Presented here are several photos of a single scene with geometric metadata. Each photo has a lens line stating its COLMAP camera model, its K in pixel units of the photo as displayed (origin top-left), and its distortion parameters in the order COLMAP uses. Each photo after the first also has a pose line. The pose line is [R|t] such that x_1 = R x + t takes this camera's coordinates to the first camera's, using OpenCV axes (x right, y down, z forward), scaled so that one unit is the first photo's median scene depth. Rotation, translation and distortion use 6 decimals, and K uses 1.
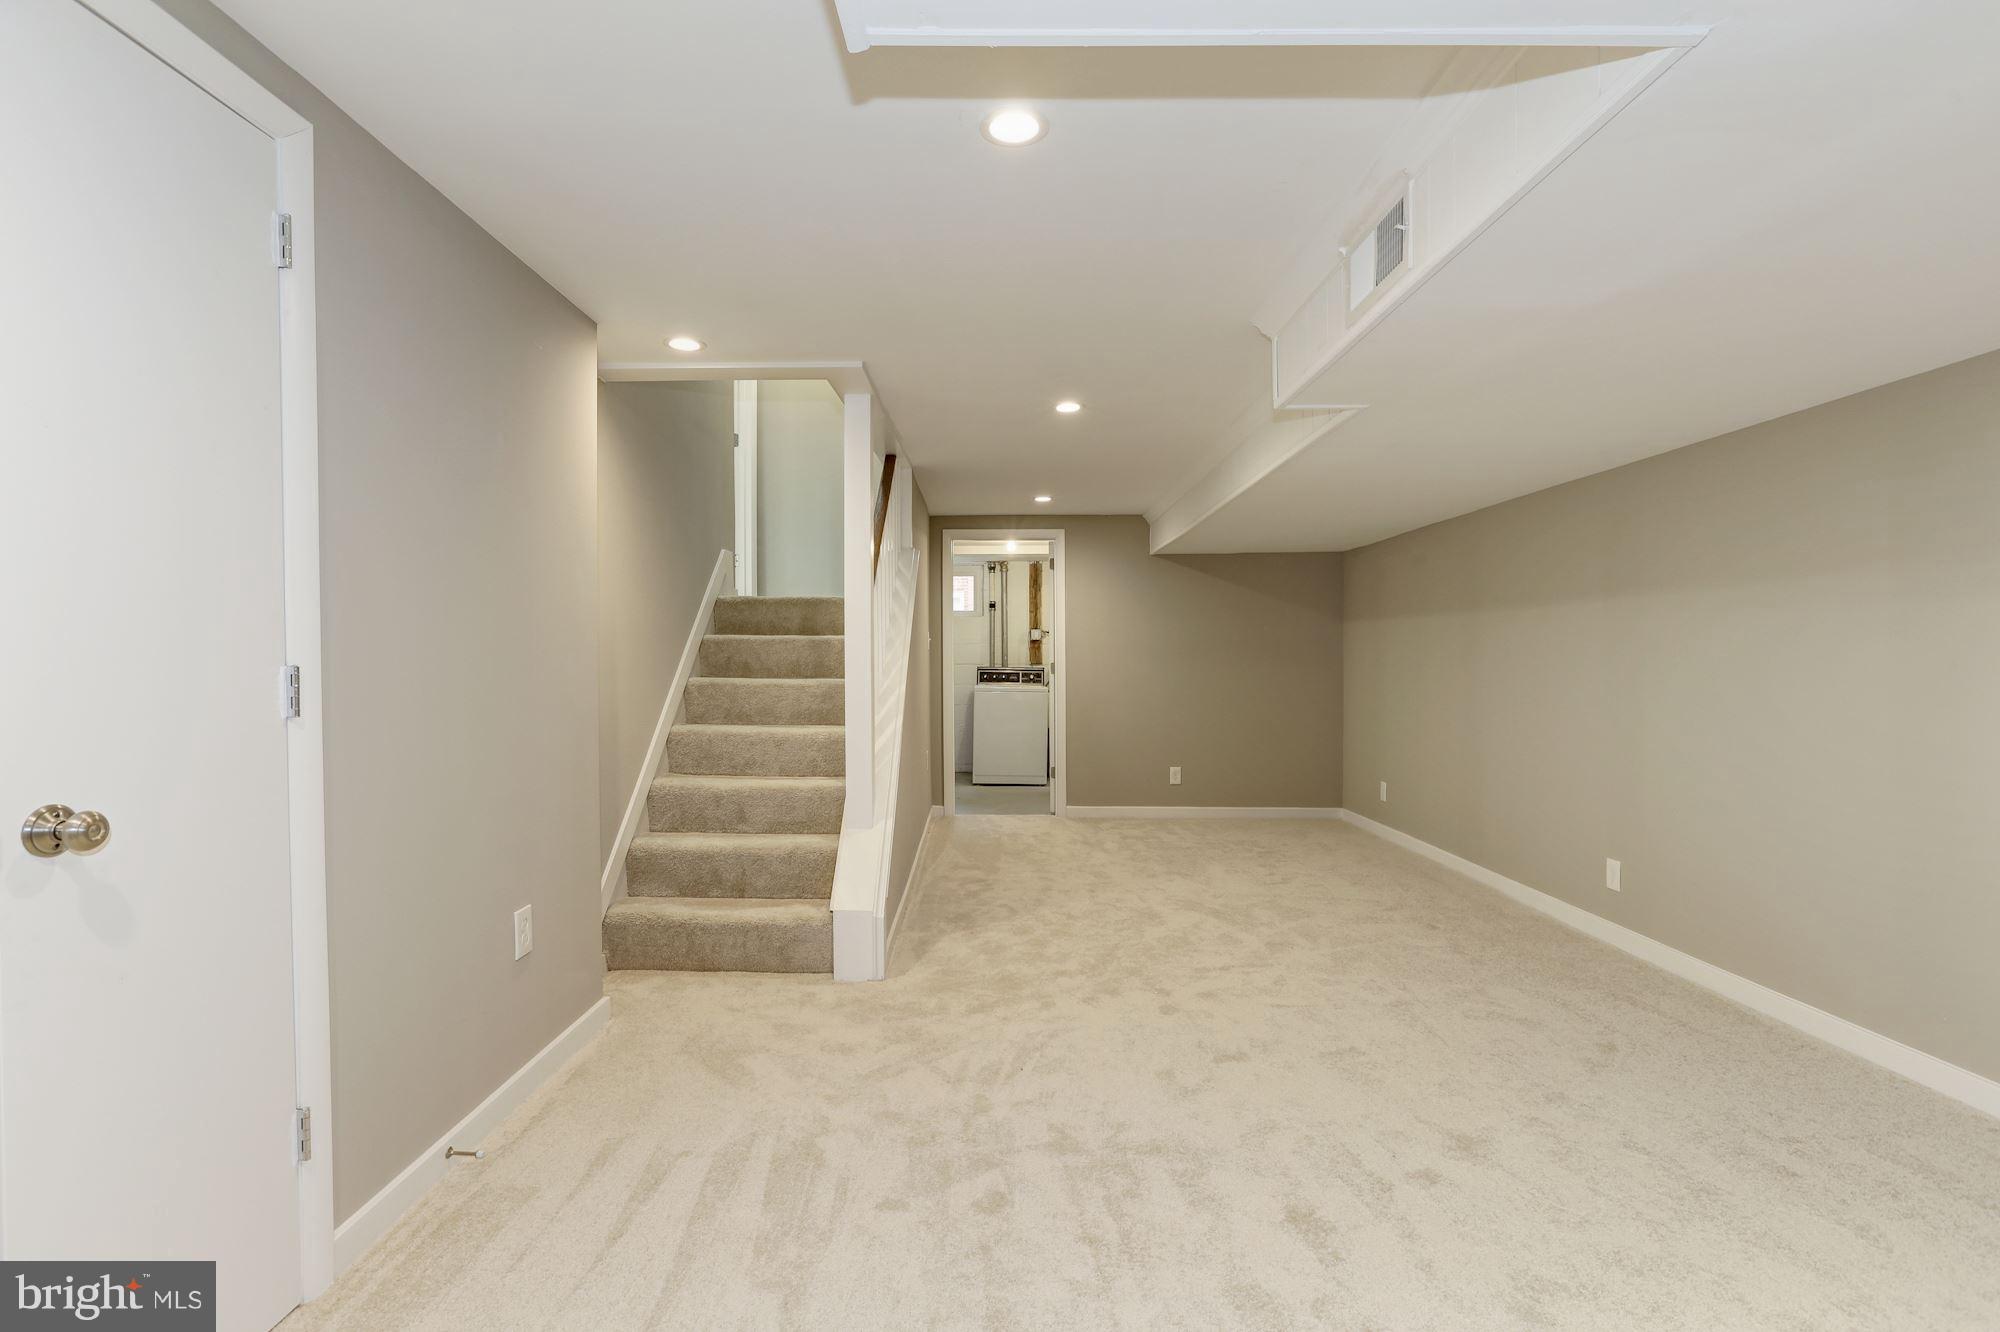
lens RADIAL K [[917.7, 0, 990.3], [0, 917.7, 665.5], [0, 0, 1]] dist [-0.020030, 0.011668]
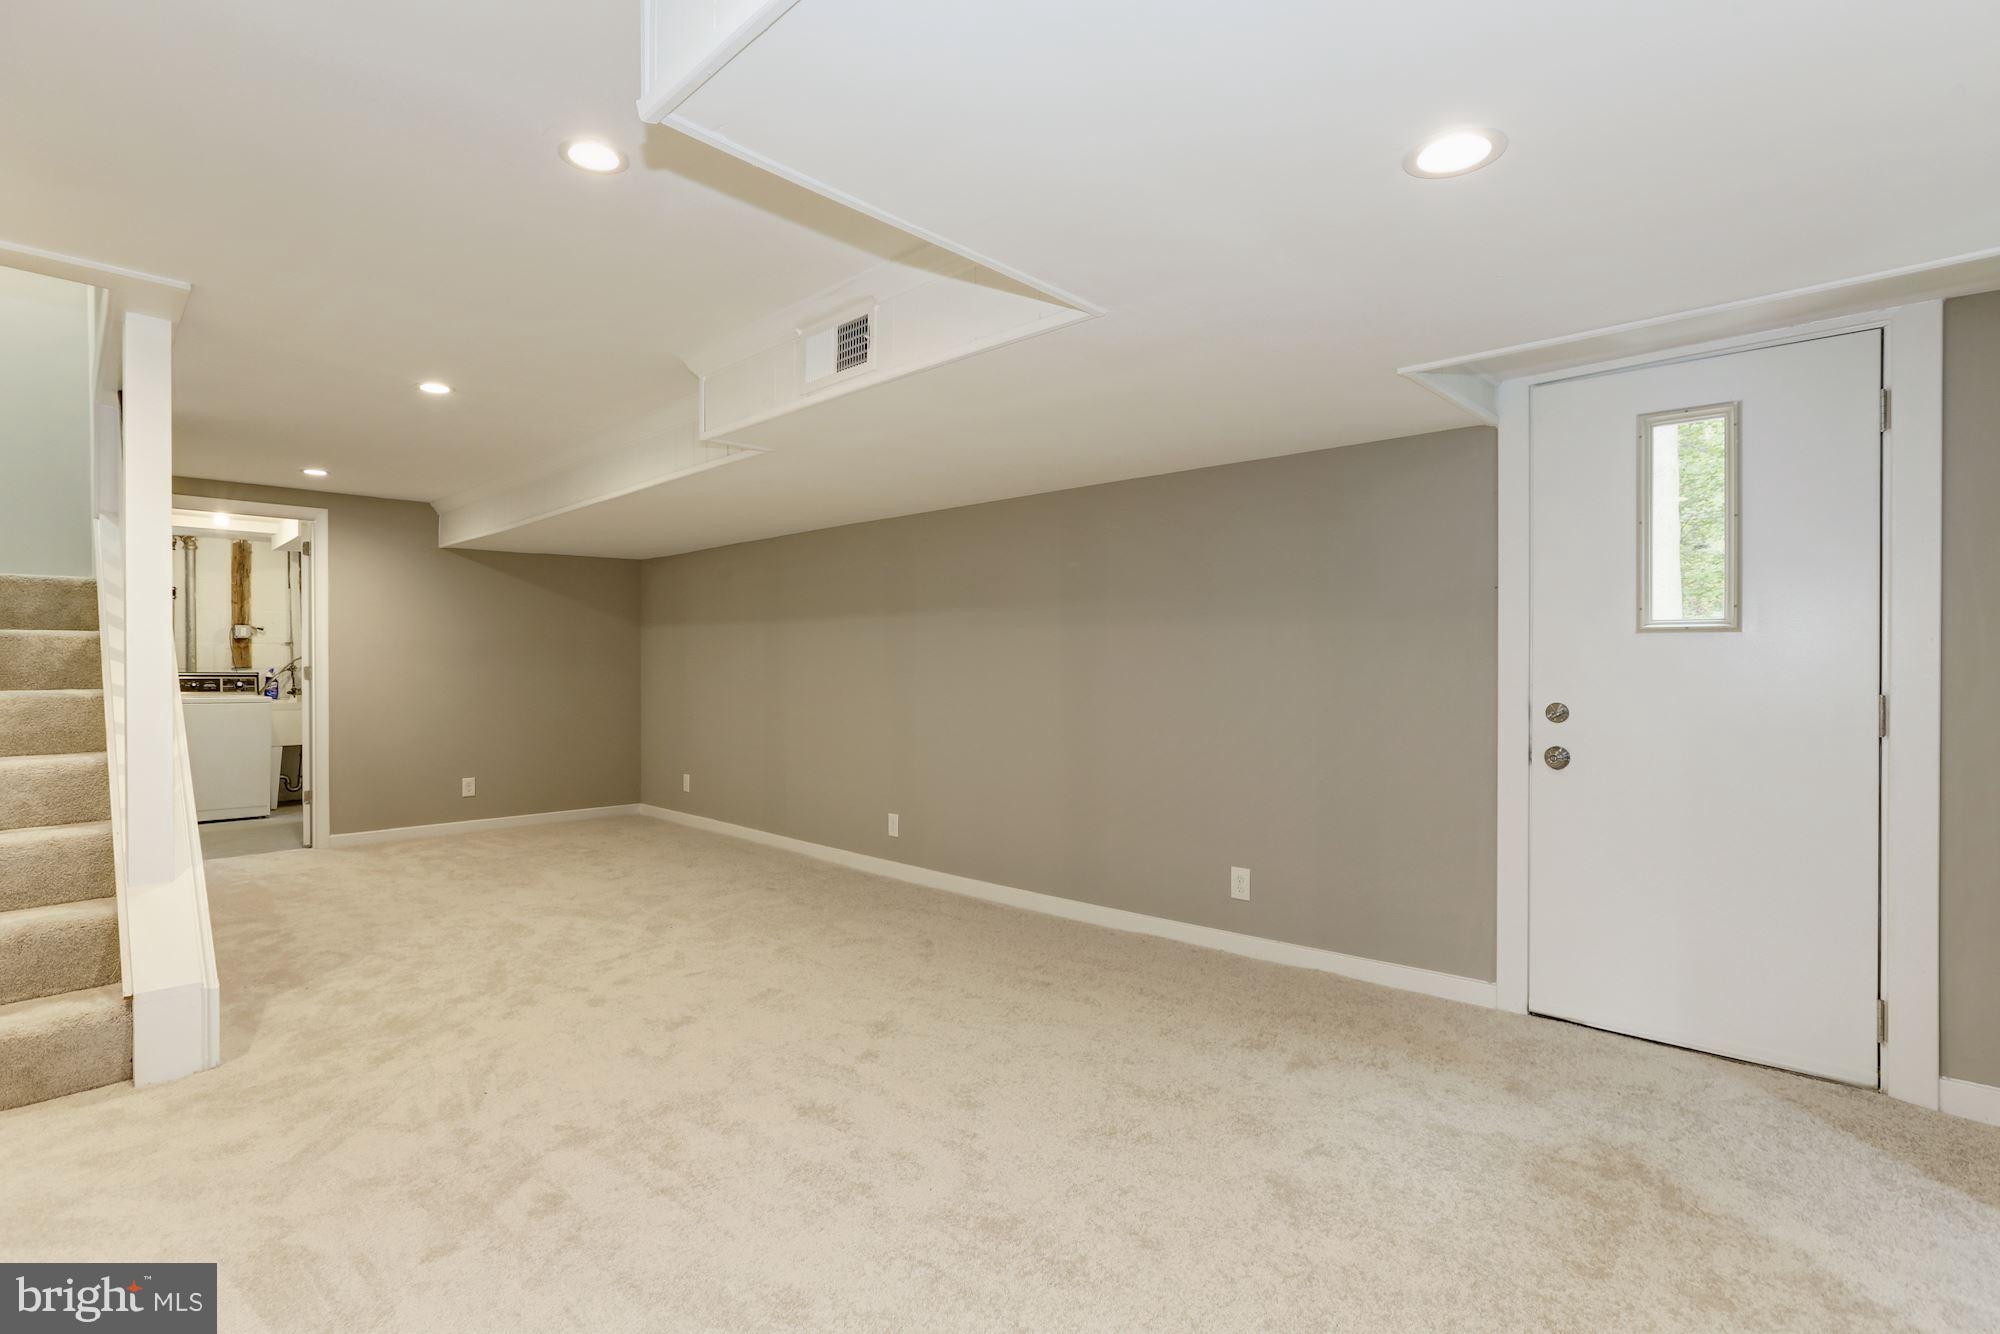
lens RADIAL K [[881.9, 0, 1000.0], [0, 881.9, 667.0], [0, 0, 1]] dist [-0.045626, 0.027931]
pose [[0.696700, -0.001867, 0.717360, -0.169975], [0.003031, 0.999995, -0.000340, -0.001132], [-0.717356, 0.002411, 0.696703, -0.012335]]
